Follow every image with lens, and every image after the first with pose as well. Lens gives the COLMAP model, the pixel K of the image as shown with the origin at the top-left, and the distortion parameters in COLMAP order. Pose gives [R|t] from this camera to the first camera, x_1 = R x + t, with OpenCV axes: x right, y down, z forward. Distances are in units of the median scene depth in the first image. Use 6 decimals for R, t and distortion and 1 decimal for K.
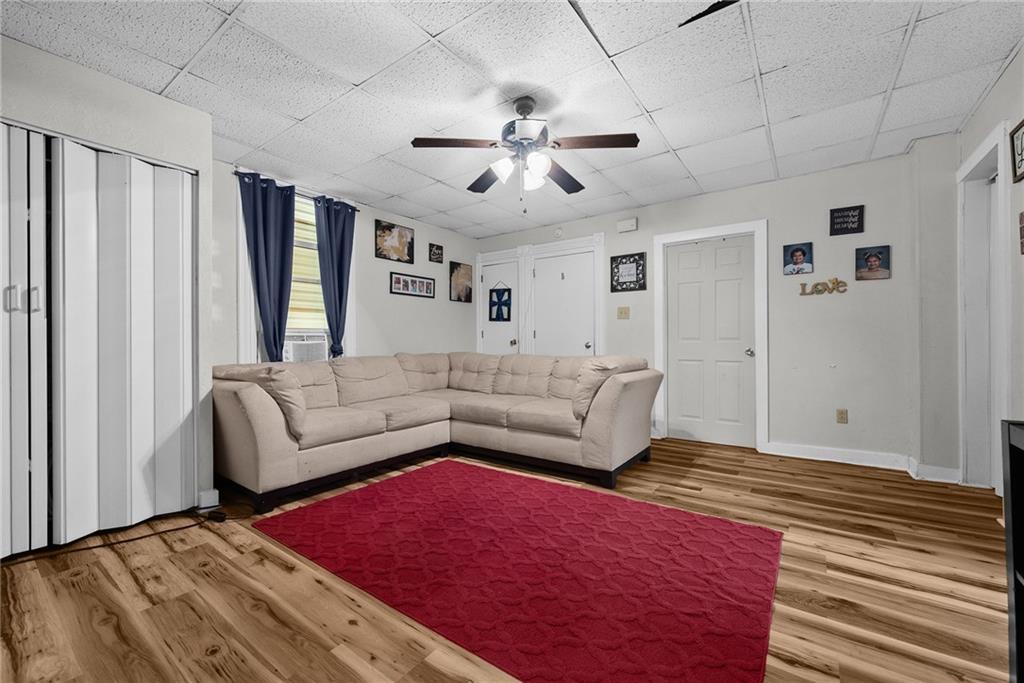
lens RADIAL K [[409.8, 0, 512.0], [0, 409.8, 341.5], [0, 0, 1]] dist [-0.000713, -0.000170]
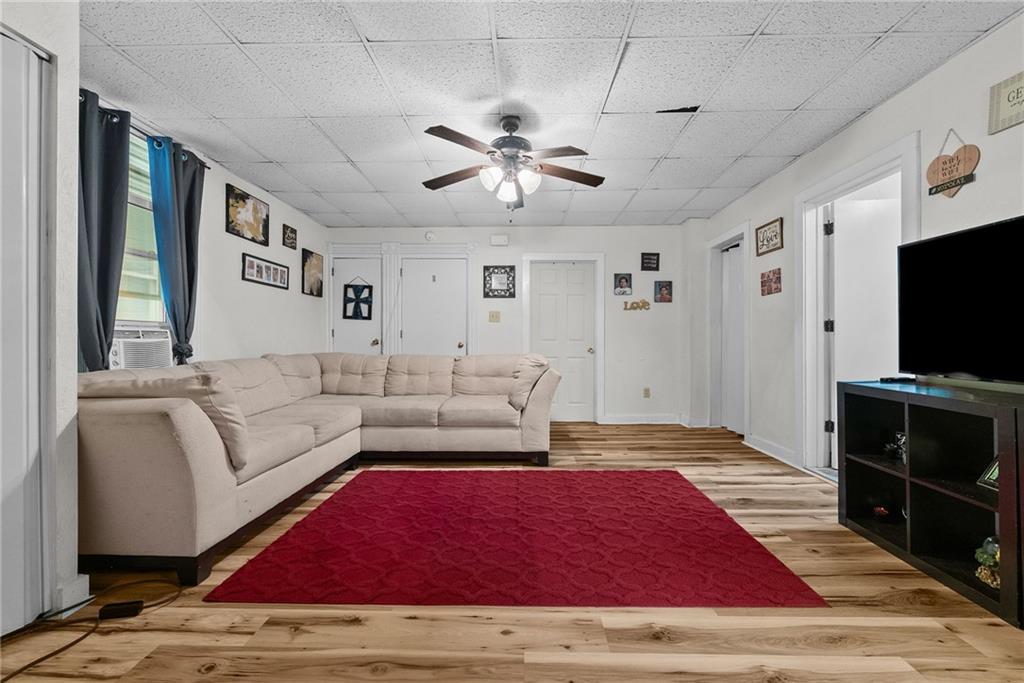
lens RADIAL K [[391.0, 0, 512.0], [0, 391.0, 341.5], [0, 0, 1]] dist [-0.001870, -0.000167]
pose [[0.824696, 0.005927, 0.565545, -0.364062], [-0.004787, 0.999982, -0.003499, 0.003245], [-0.565556, 0.000178, 0.824710, 0.096633]]
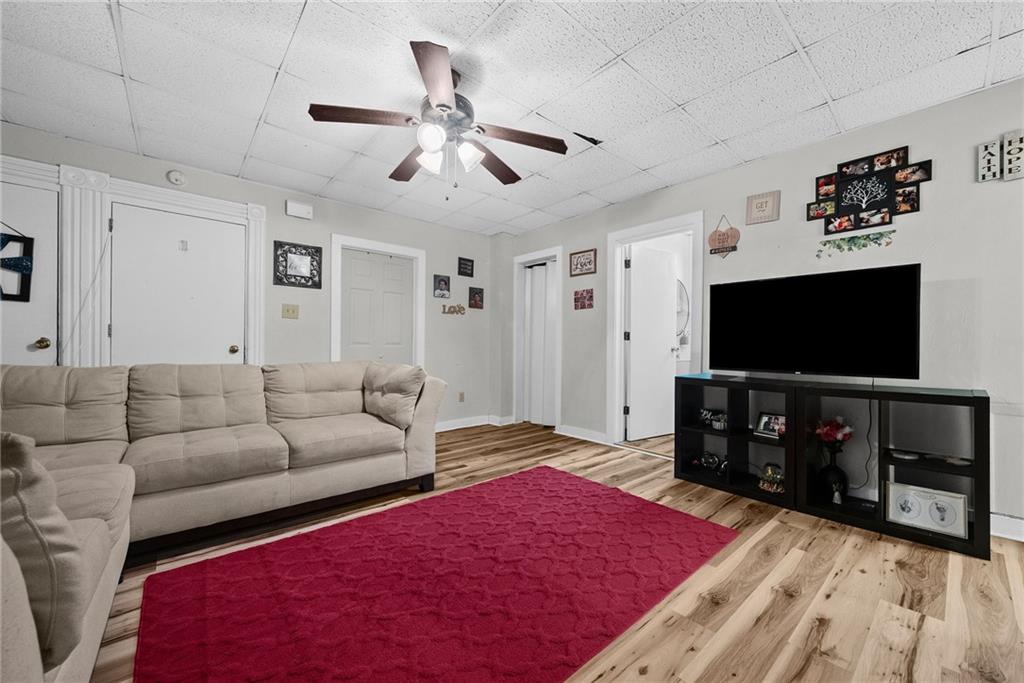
lens RADIAL K [[397.3, 0, 516.4], [0, 397.3, 347.8], [0, 0, 1]] dist [-0.000439, -0.000161]
pose [[0.223429, 0.005597, 0.974704, -0.512958], [-0.009445, 0.999949, -0.003577, 0.005022], [-0.974675, -0.008407, 0.223470, 0.437429]]
